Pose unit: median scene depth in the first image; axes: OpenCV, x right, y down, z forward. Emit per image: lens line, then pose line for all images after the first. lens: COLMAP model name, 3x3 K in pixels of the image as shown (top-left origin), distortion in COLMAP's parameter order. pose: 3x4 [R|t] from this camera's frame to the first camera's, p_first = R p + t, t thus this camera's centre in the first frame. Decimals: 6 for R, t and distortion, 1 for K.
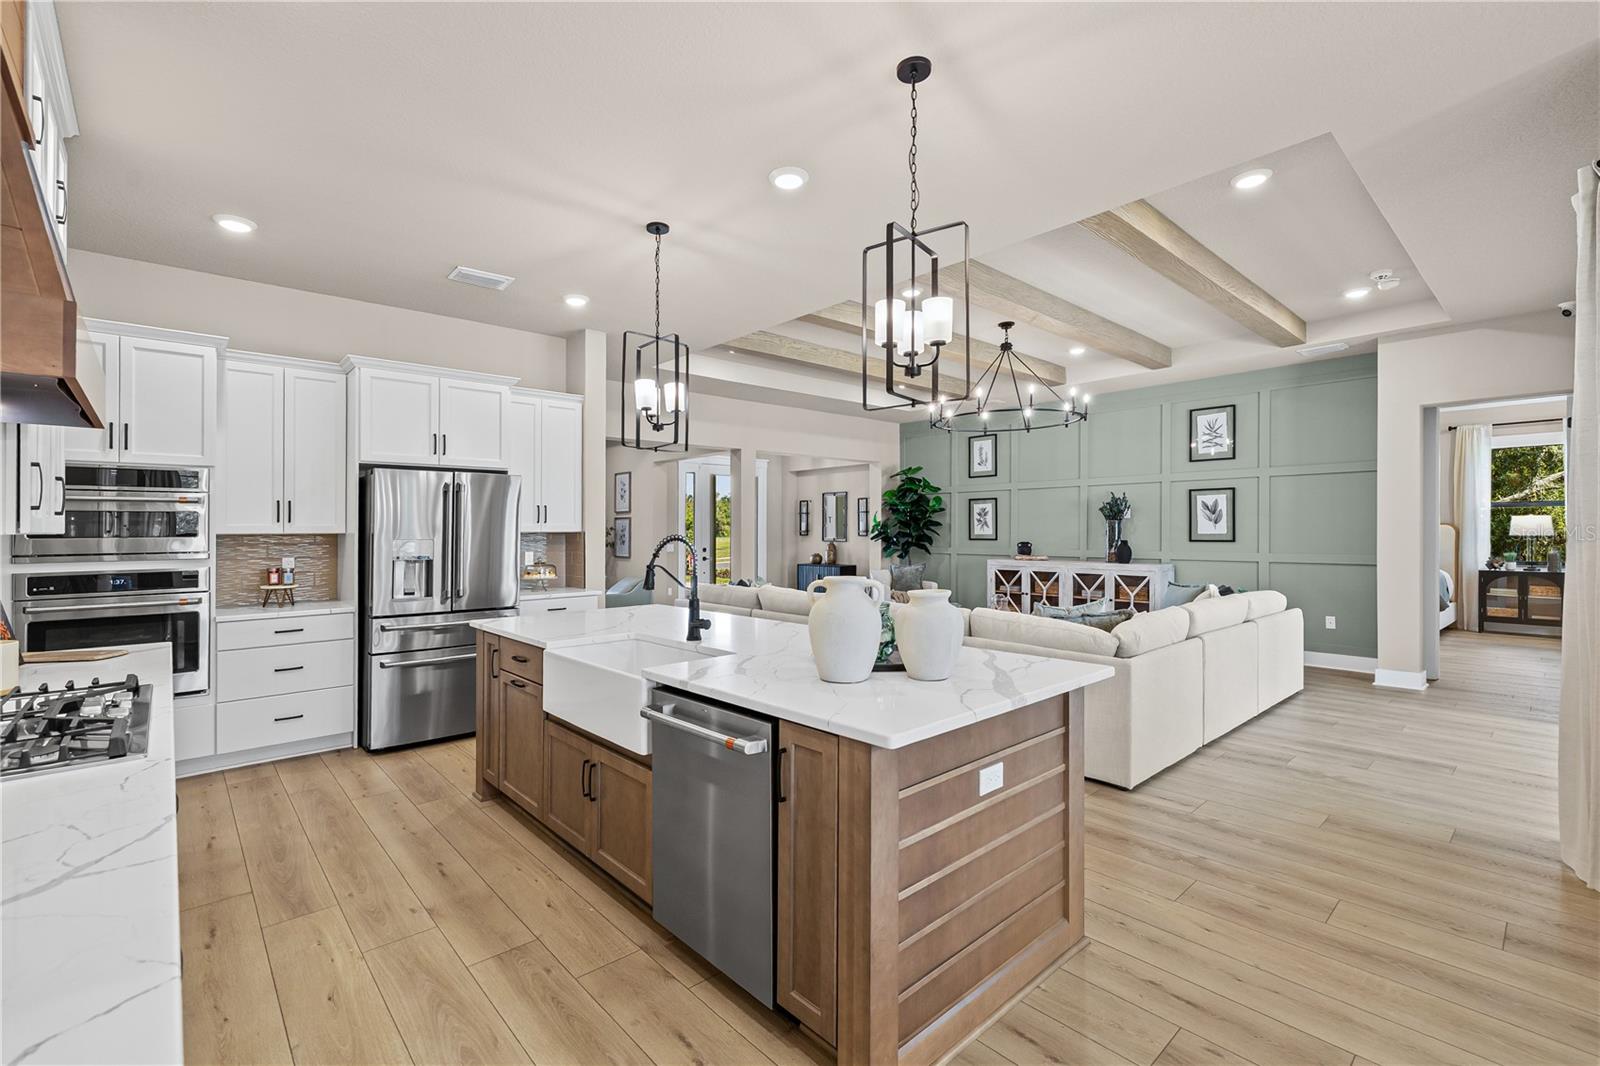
lens RADIAL K [[699.4, 0, 779.3], [0, 699.4, 531.8], [0, 0, 1]] dist [0.000393, 0.000107]
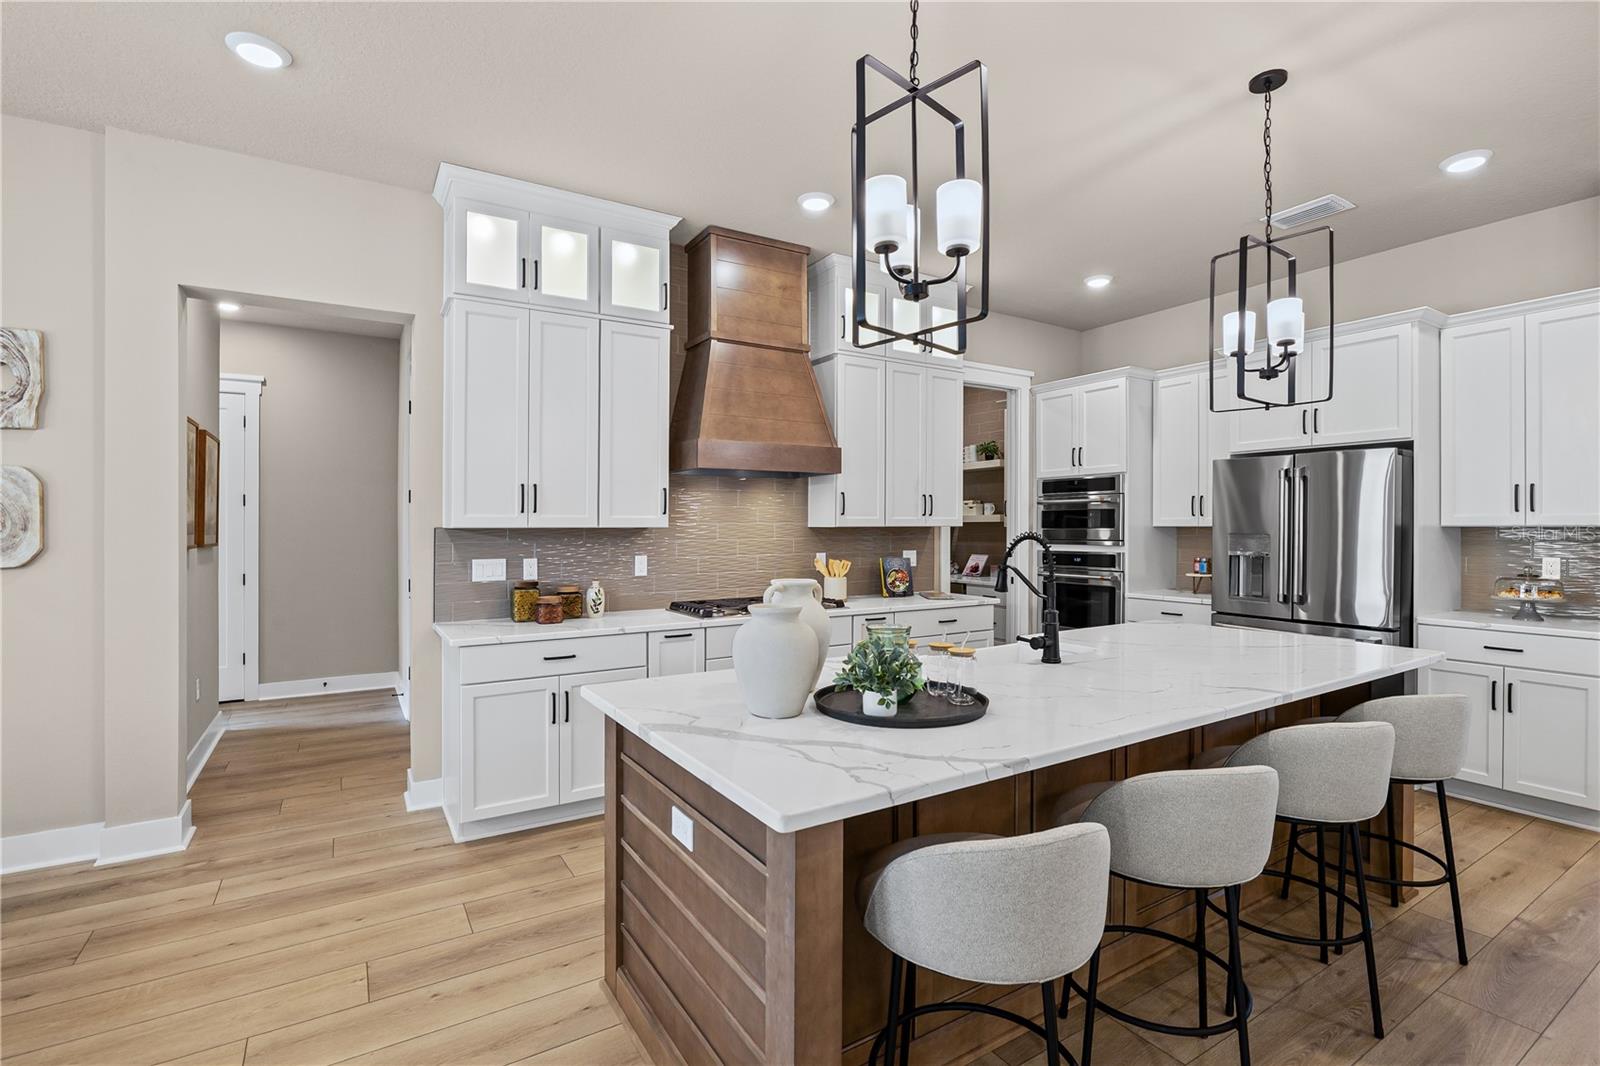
lens RADIAL K [[732.8, 0, 801.4], [0, 732.8, 525.6], [0, 0, 1]] dist [-0.016125, 0.000039]
pose [[-0.159964, 0.007665, -0.987093, 0.592906], [0.001226, 0.999971, 0.007566, -0.008987], [0.987122, 0.000000, -0.159969, 0.663886]]
